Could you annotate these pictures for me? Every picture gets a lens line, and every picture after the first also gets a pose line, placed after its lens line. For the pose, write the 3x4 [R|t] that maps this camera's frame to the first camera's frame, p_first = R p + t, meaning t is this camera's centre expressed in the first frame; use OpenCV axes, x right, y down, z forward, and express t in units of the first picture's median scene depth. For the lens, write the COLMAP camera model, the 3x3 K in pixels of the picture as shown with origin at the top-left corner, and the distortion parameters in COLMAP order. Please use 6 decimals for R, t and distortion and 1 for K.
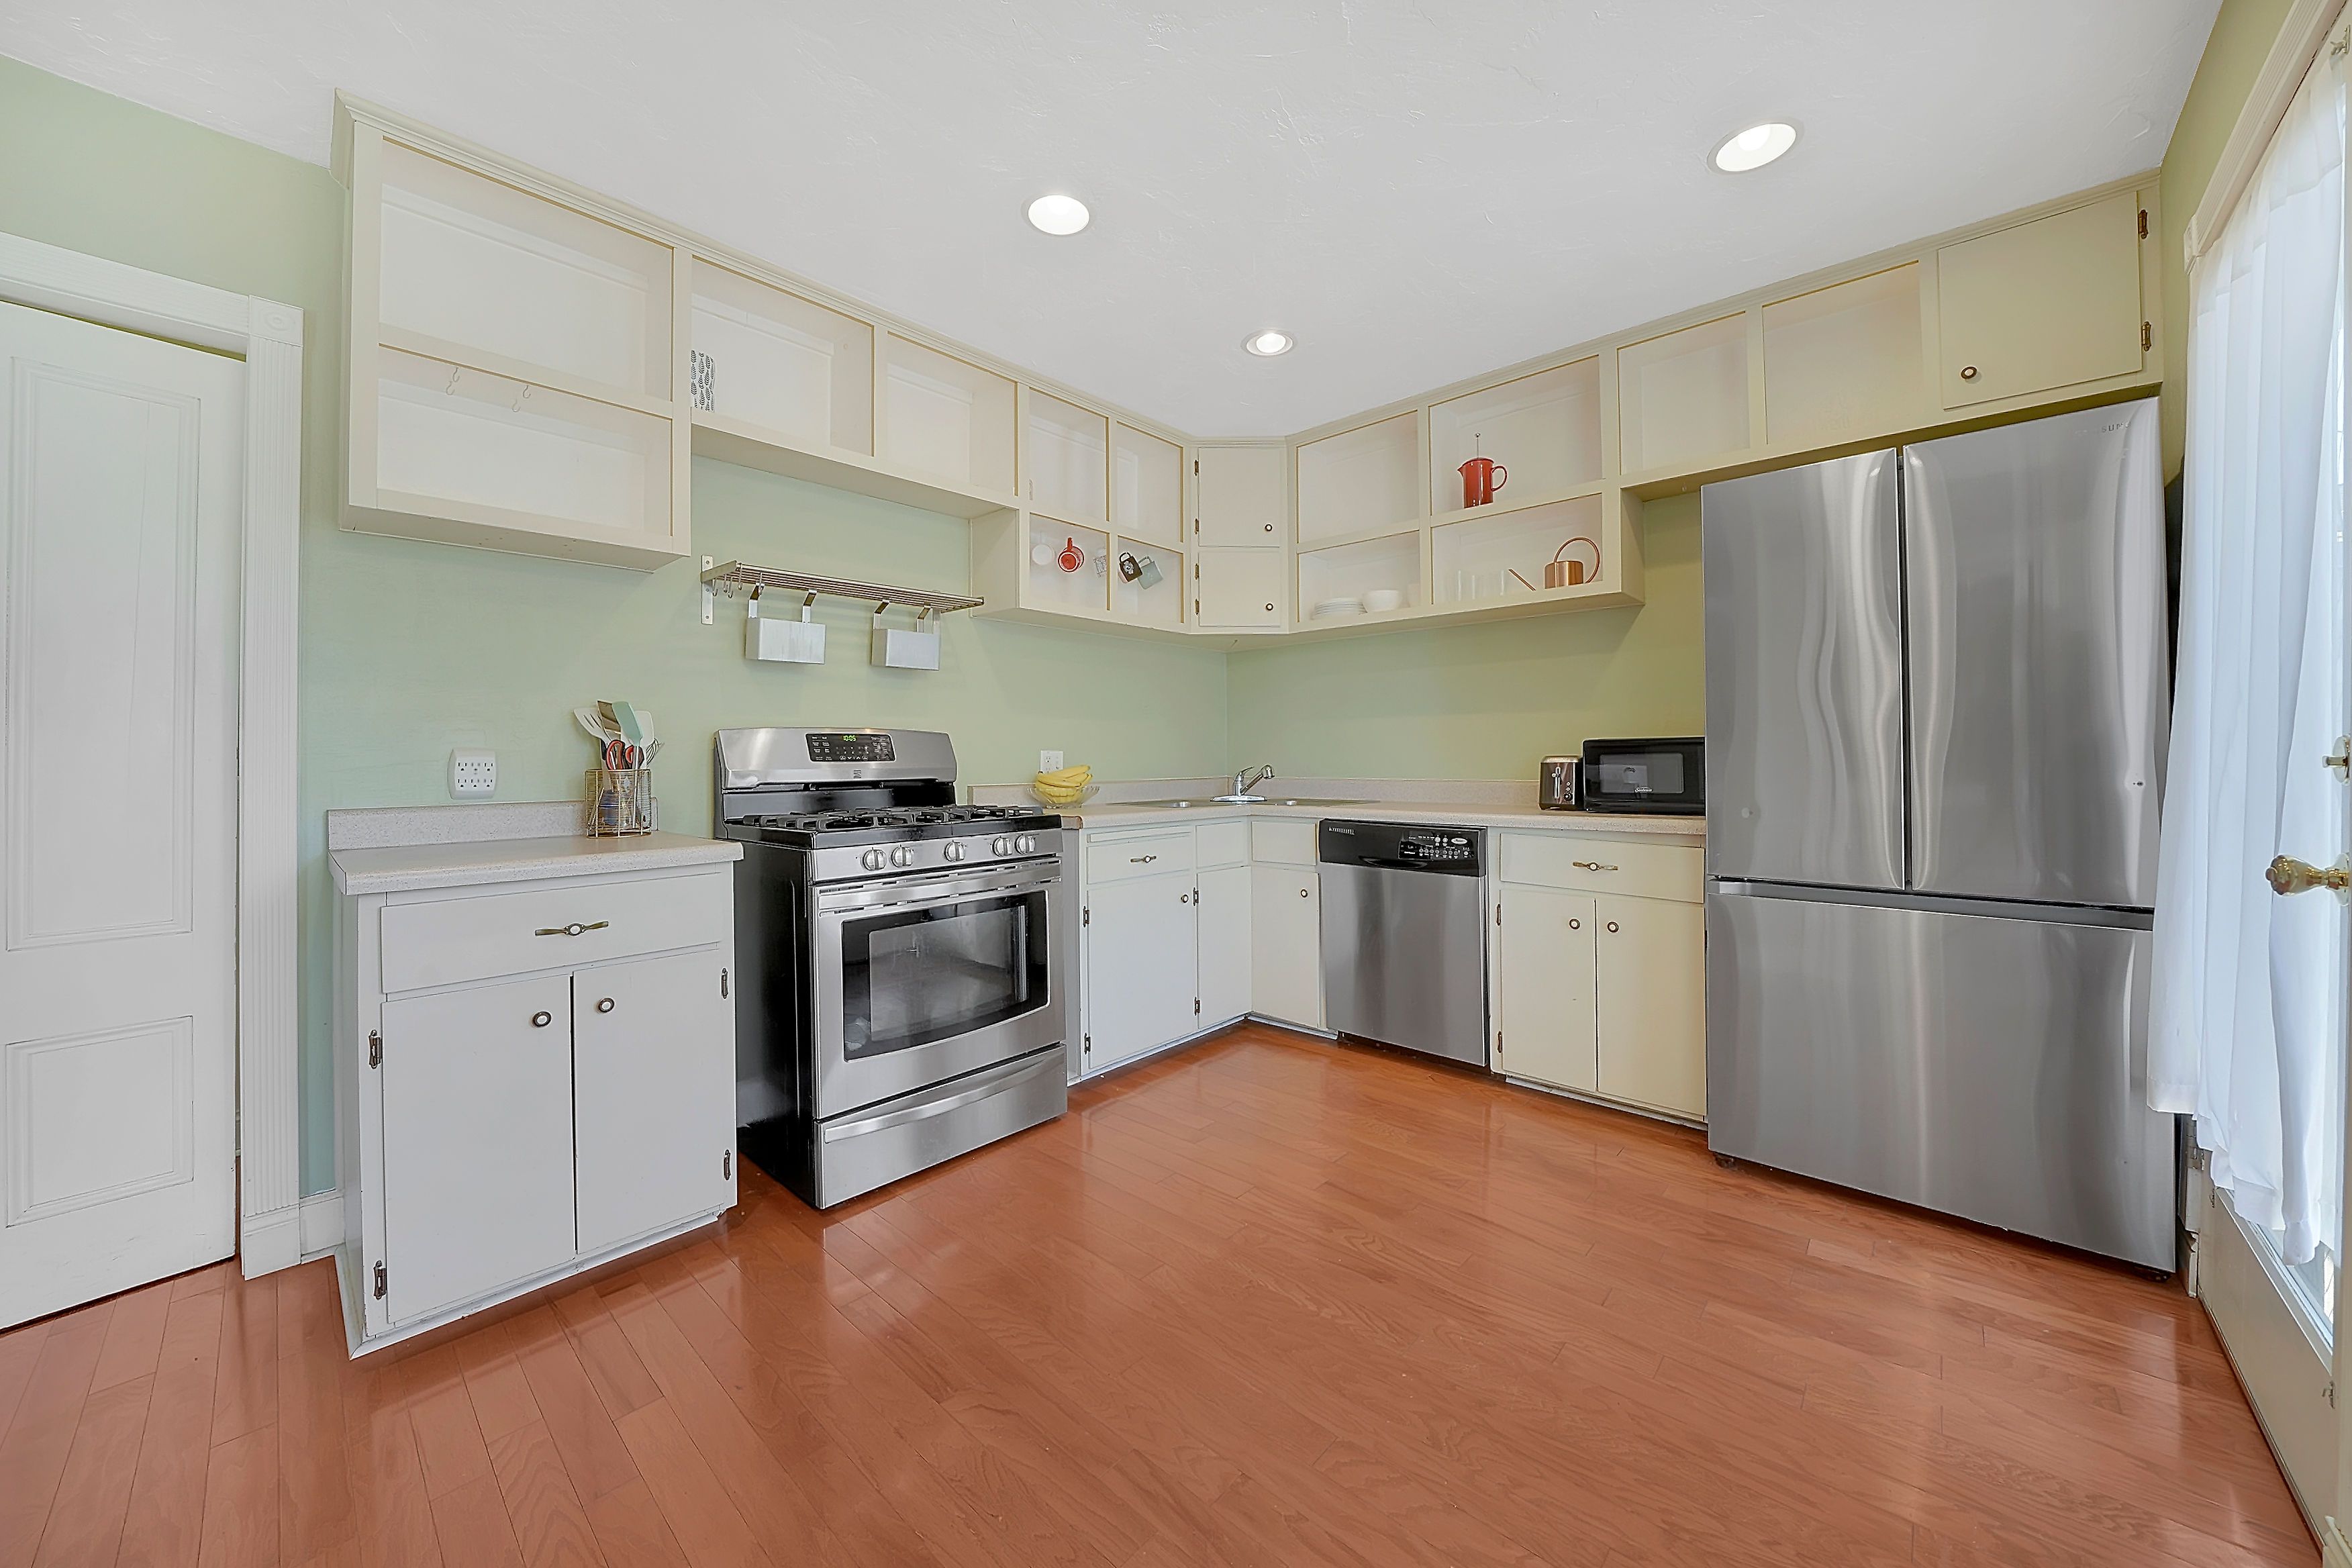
lens RADIAL K [[843.5, 0, 1174.8], [0, 843.5, 758.6], [0, 0, 1]] dist [-0.014093, 0.000155]
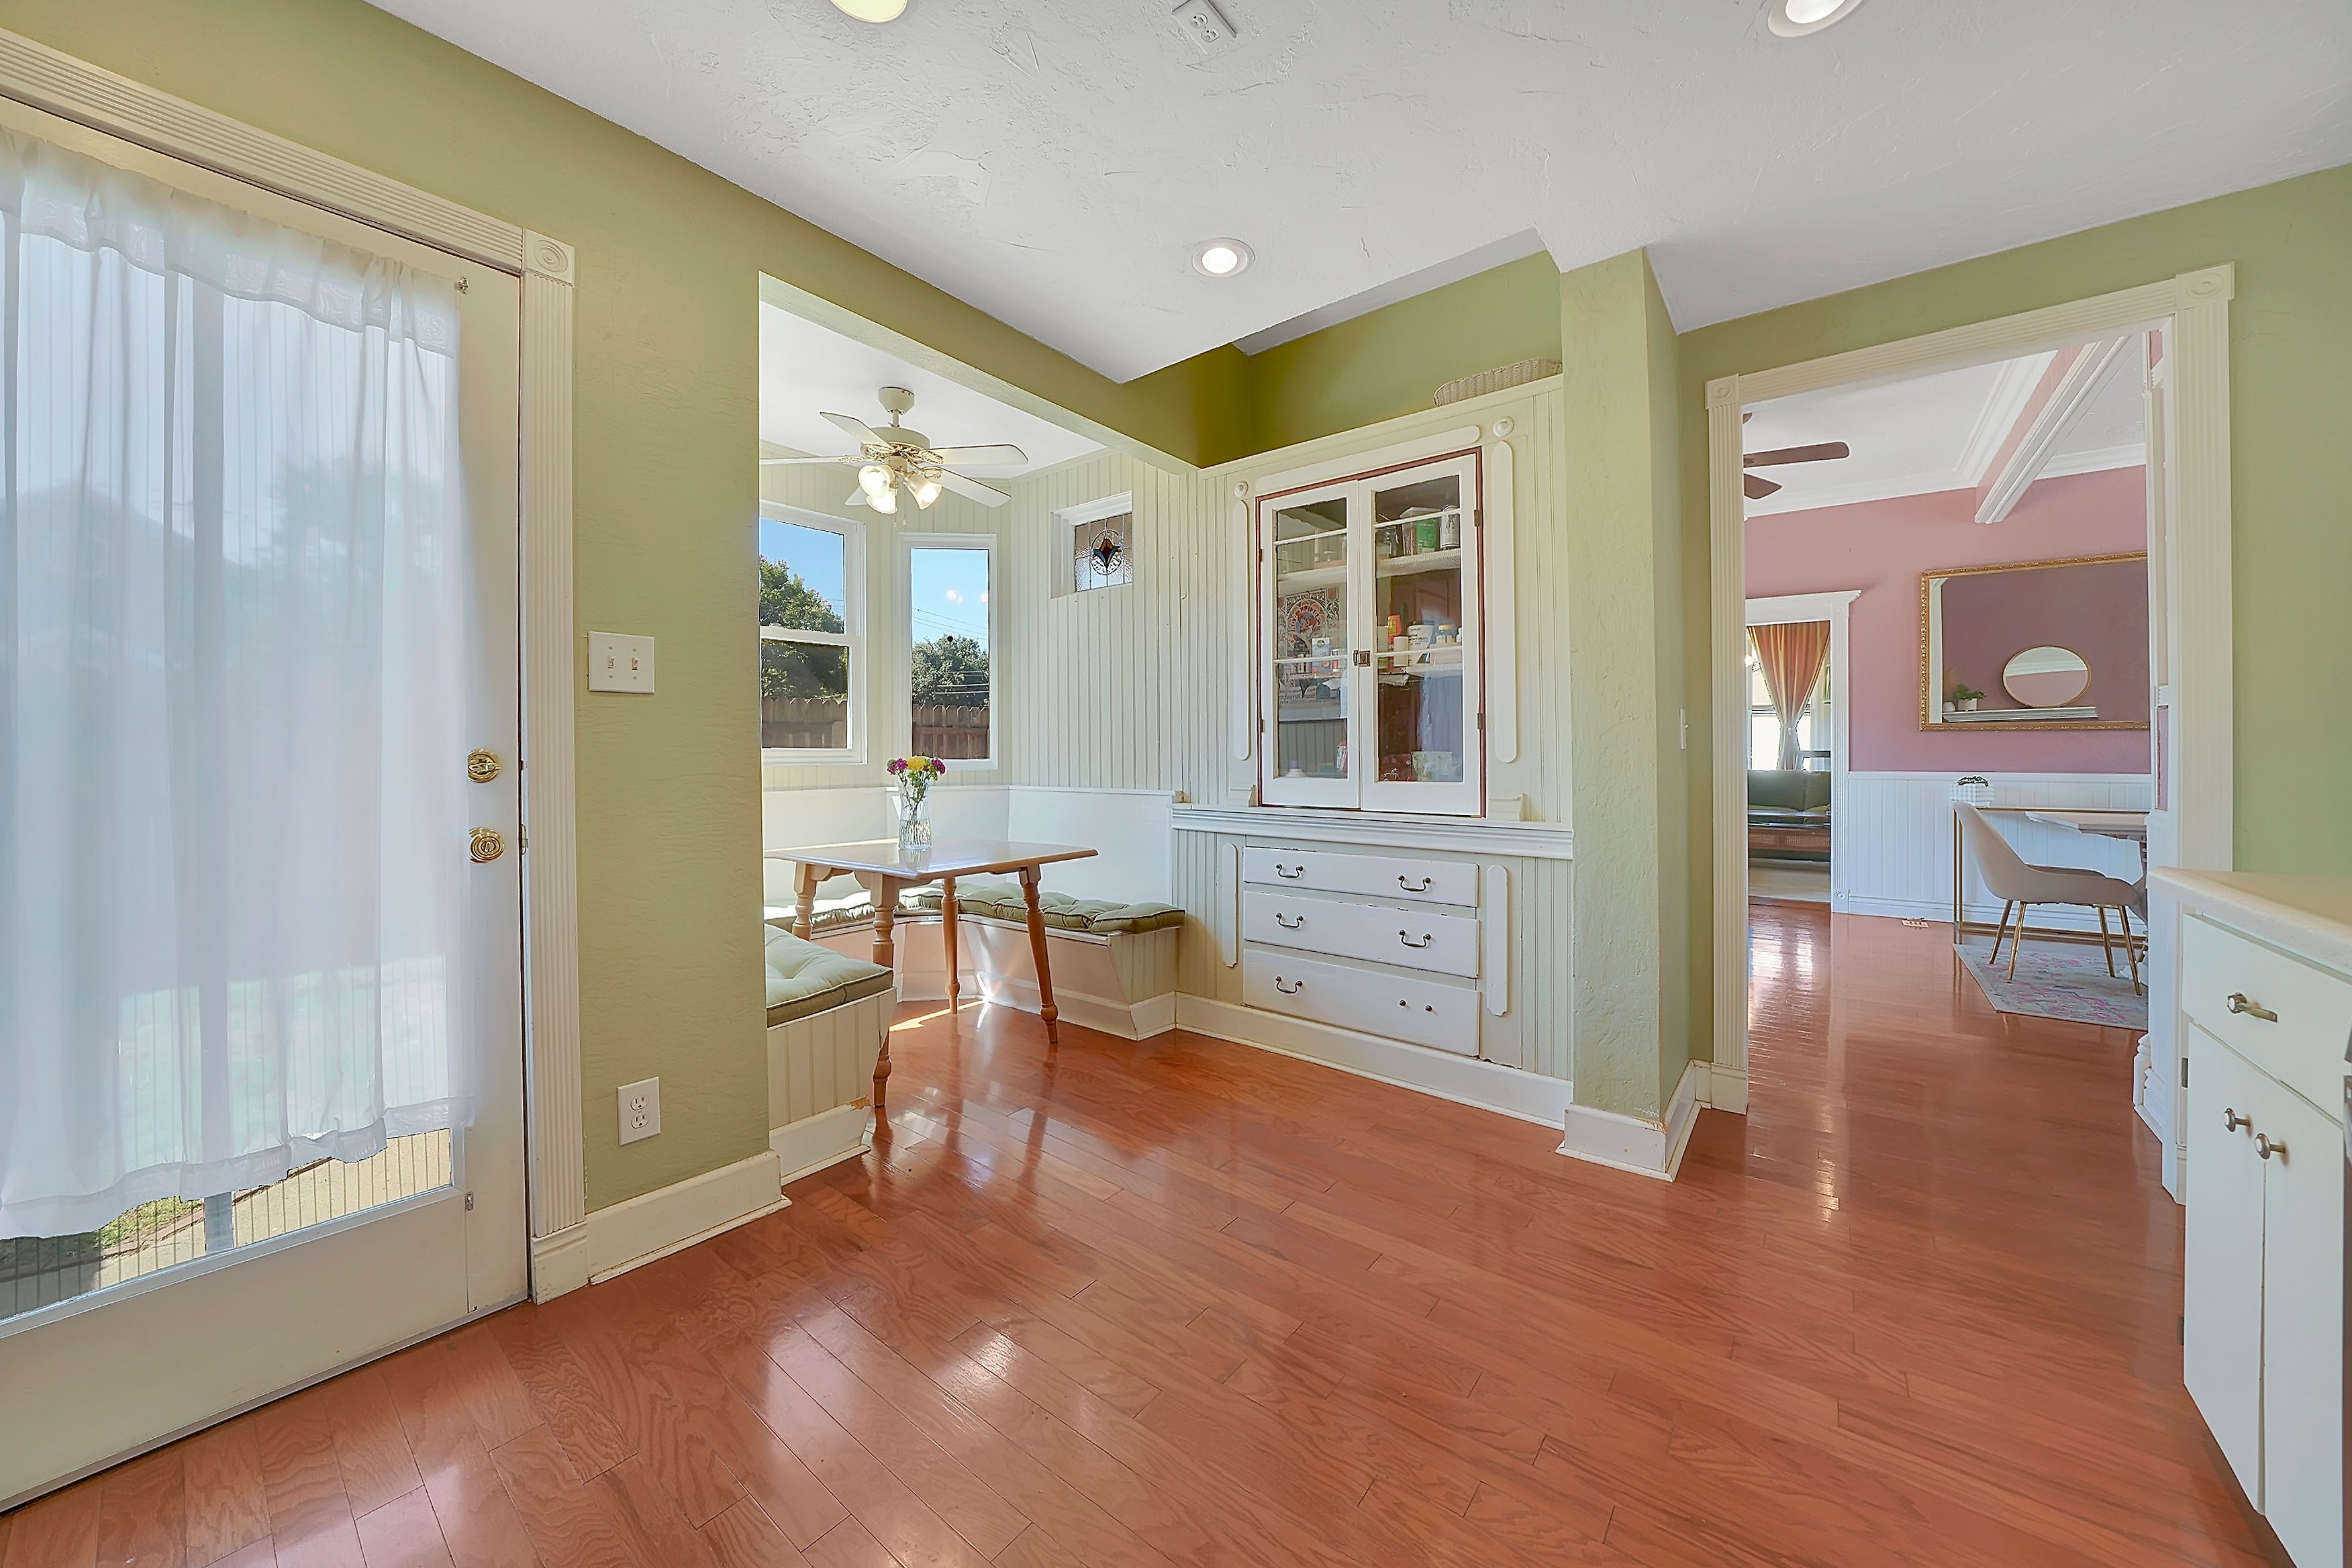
lens RADIAL K [[843.5, 0, 1149.2], [0, 843.5, 753.8], [0, 0, 1]] dist [-0.014093, 0.000155]
pose [[-0.998555, 0.011177, -0.052566, 0.106052], [0.011069, 0.999936, 0.002350, -0.003094], [0.052589, 0.001765, -0.998615, 0.974152]]
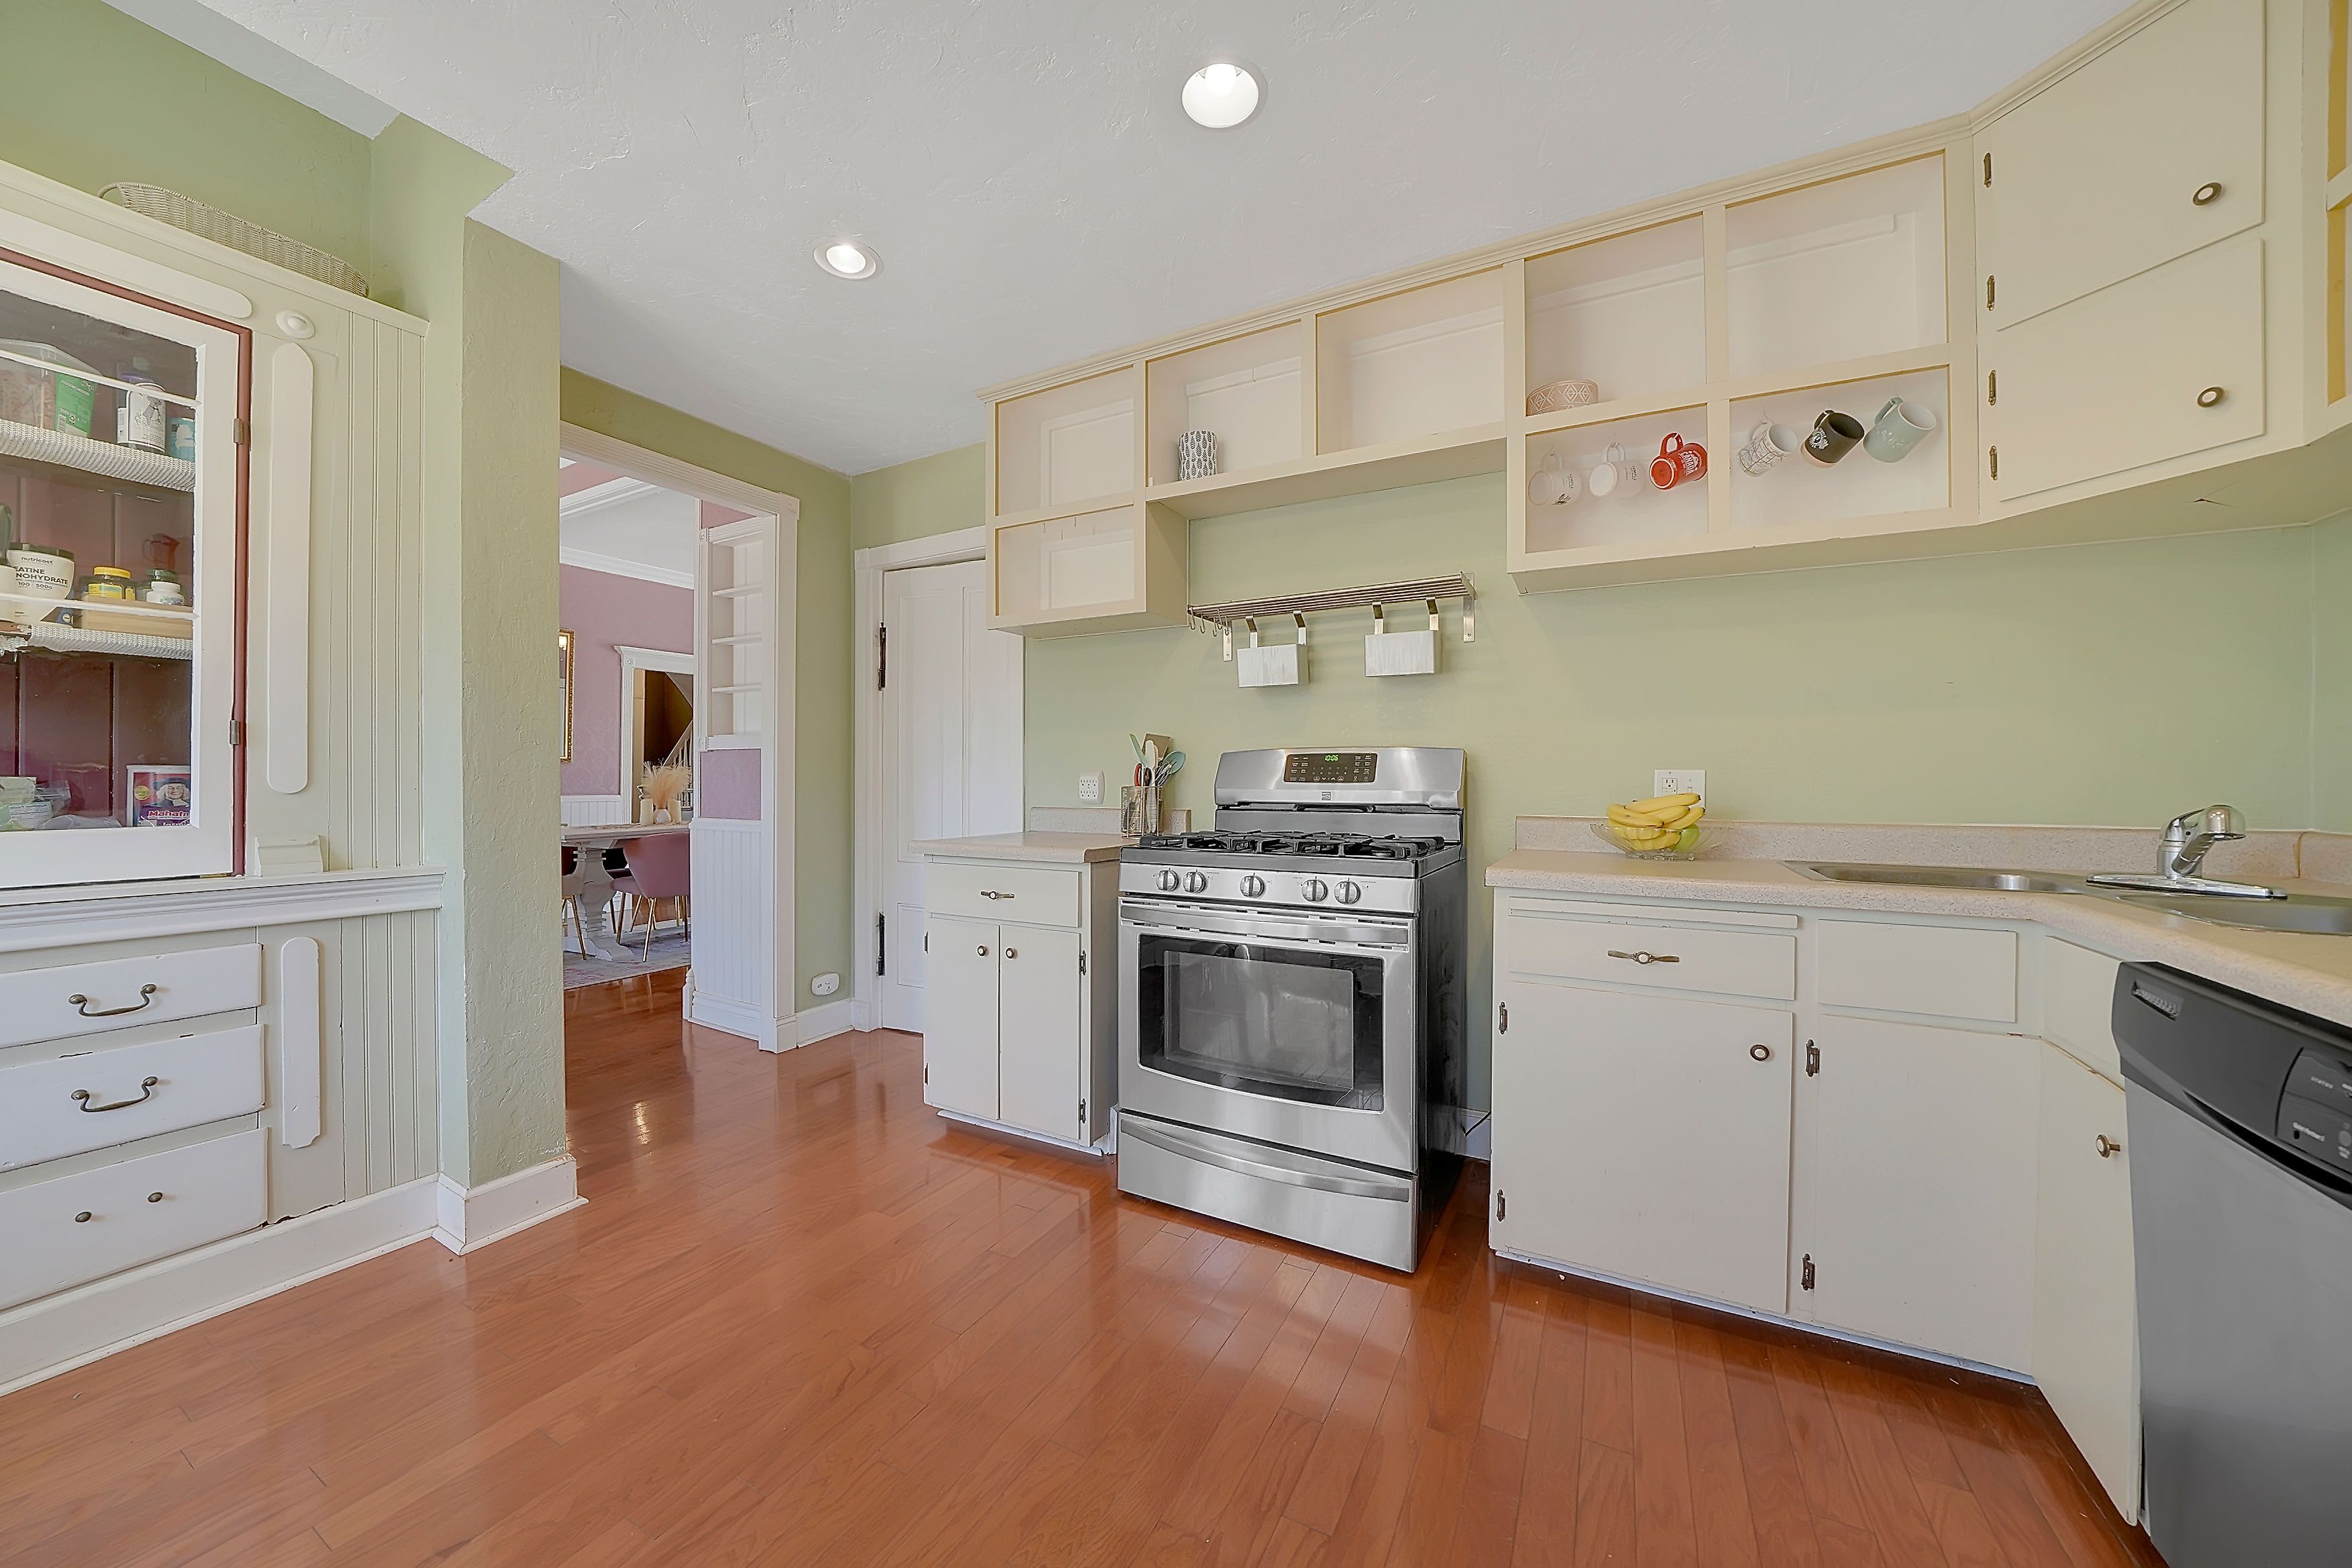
lens RADIAL K [[843.5, 0, 1163.5], [0, 843.5, 783.7], [0, 0, 1]] dist [-0.014093, 0.000155]
pose [[0.238994, 0.013570, -0.970926, 0.471846], [-0.004840, 0.999907, 0.012784, -0.006360], [0.971009, 0.001644, 0.239037, 0.569454]]
